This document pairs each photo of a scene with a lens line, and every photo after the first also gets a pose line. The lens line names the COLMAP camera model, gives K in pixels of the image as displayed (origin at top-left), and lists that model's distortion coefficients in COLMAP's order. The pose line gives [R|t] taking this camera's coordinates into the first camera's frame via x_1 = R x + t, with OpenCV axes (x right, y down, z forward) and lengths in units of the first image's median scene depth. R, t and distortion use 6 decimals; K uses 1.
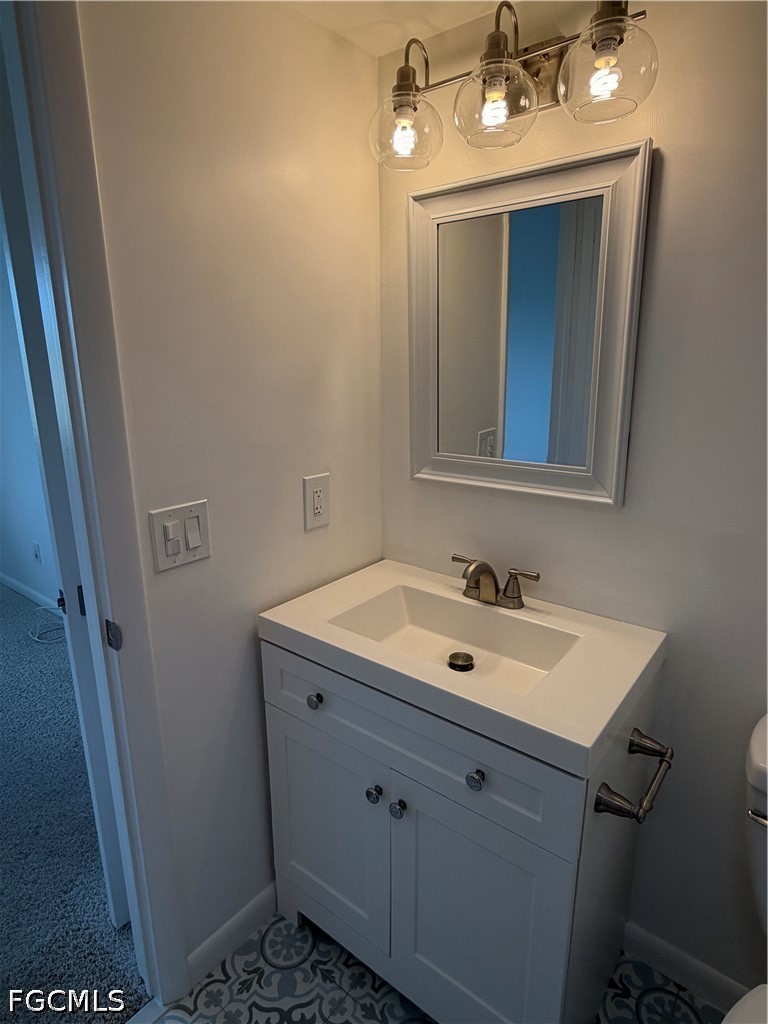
lens RADIAL K [[573.7, 0, 384.0], [0, 573.7, 512.0], [0, 0, 1]] dist [0.002323, -0.040017]
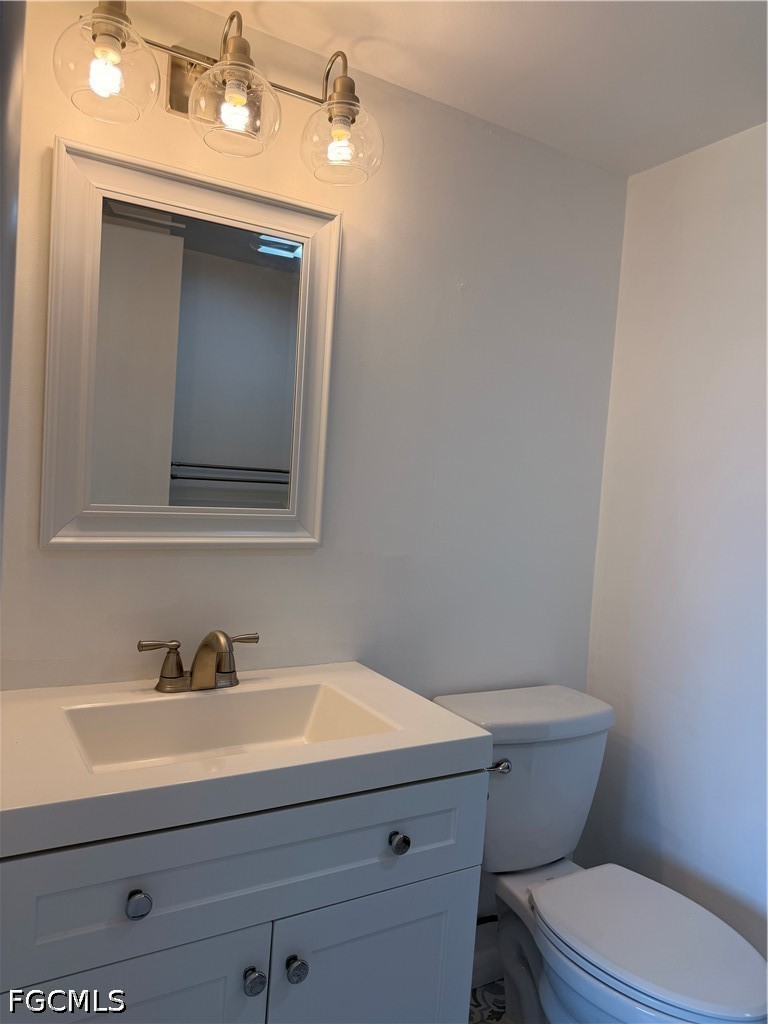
lens RADIAL K [[726.0, 0, 384.0], [0, 726.0, 512.0], [0, 0, 1]] dist [0.008308, -0.002194]
pose [[0.351745, -0.018861, 0.935906, -0.671745], [0.174129, 0.983666, -0.045619, 0.009874], [-0.919758, 0.179014, 0.349284, 0.400679]]
